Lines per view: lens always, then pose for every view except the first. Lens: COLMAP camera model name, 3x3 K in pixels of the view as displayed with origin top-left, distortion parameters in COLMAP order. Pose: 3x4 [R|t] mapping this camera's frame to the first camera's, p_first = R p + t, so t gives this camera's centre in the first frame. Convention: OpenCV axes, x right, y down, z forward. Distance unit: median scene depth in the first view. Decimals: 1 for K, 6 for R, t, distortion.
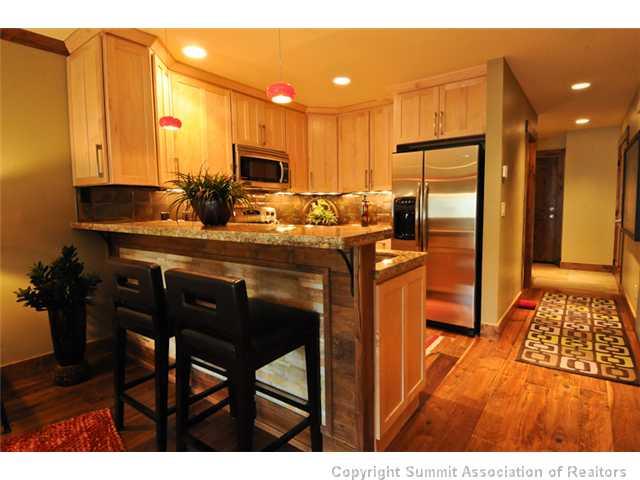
lens RADIAL K [[362.0, 0, 320.0], [0, 362.0, 230.8], [0, 0, 1]] dist [0.001985, -0.001328]
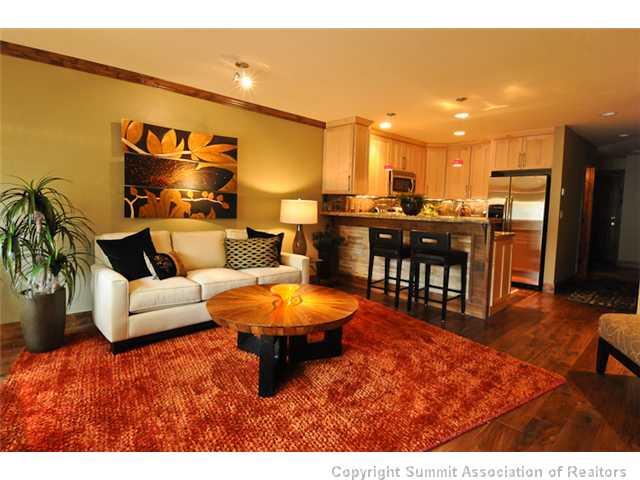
lens RADIAL K [[362.0, 0, 320.0], [0, 362.0, 230.8], [0, 0, 1]] dist [0.001985, -0.001328]
pose [[0.985392, 0.048629, -0.163209, -0.280634], [-0.048877, 0.998802, 0.002497, 0.058192], [0.163135, 0.005517, 0.986588, -0.744041]]
